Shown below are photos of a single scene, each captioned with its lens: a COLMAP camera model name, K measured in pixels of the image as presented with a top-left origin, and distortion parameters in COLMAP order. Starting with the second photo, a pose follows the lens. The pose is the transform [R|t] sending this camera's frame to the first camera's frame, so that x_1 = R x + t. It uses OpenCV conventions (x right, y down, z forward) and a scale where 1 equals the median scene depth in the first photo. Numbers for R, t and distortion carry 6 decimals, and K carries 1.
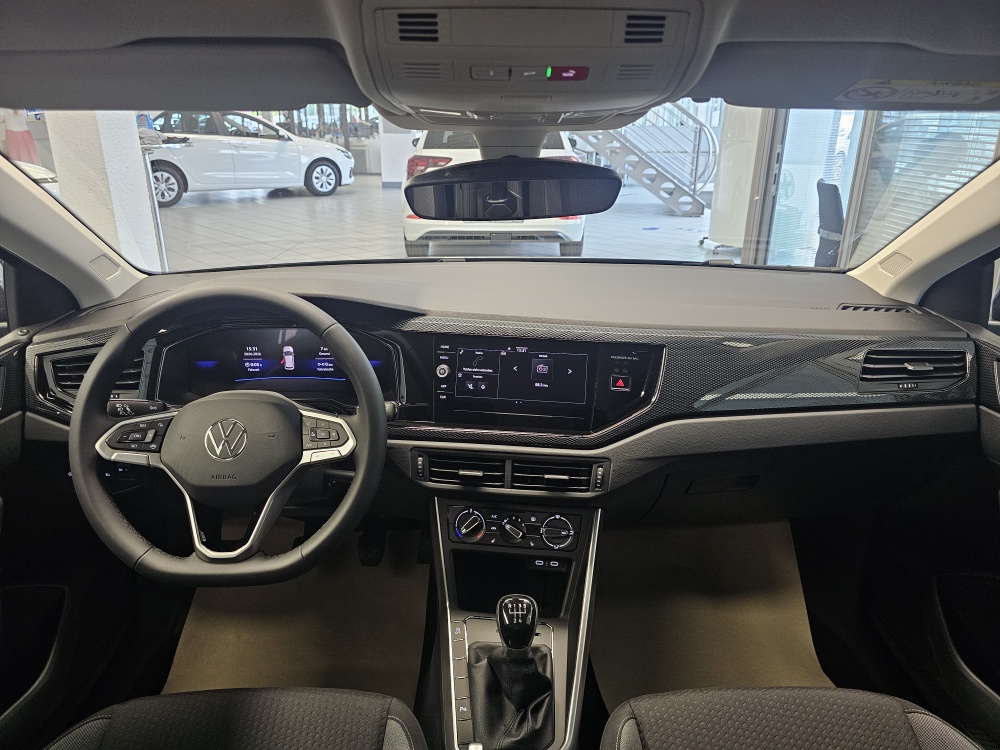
lens RADIAL K [[669.4, 0, 503.5], [0, 669.4, 363.0], [0, 0, 1]] dist [0.070733, -0.080840]
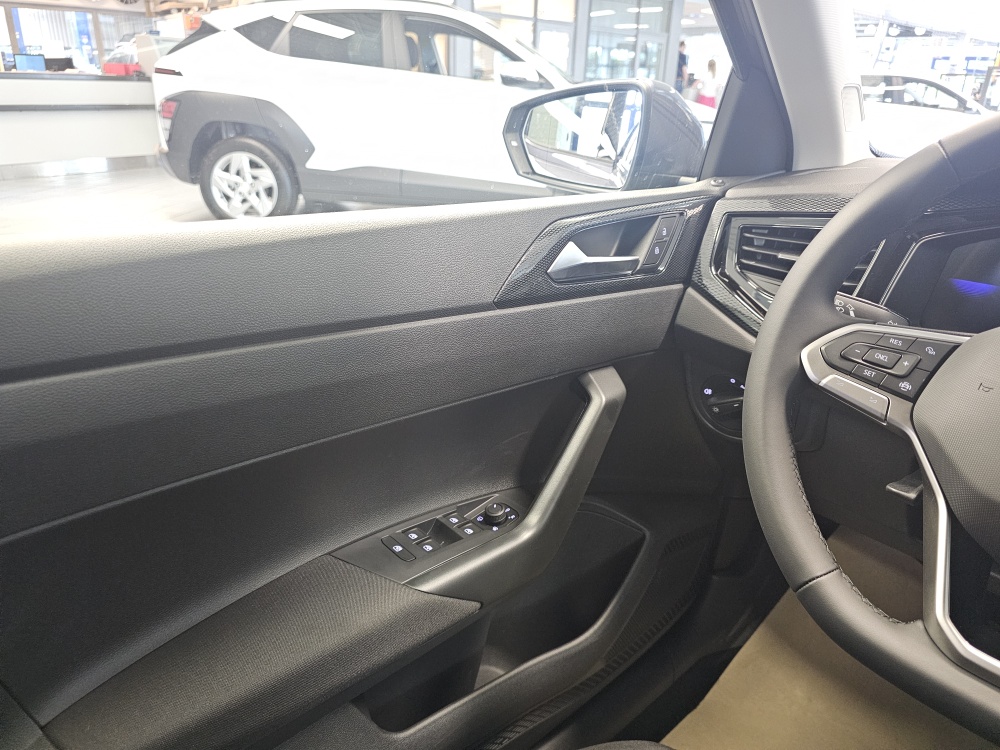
lens RADIAL K [[679.2, 0, 501.2], [0, 679.2, 370.7], [0, 0, 1]] dist [0.071440, -0.084722]
pose [[0.659255, 0.306129, -0.686781, -0.306549], [-0.285714, 0.946850, 0.147790, 0.102005], [0.695521, 0.098792, 0.711681, 0.355321]]
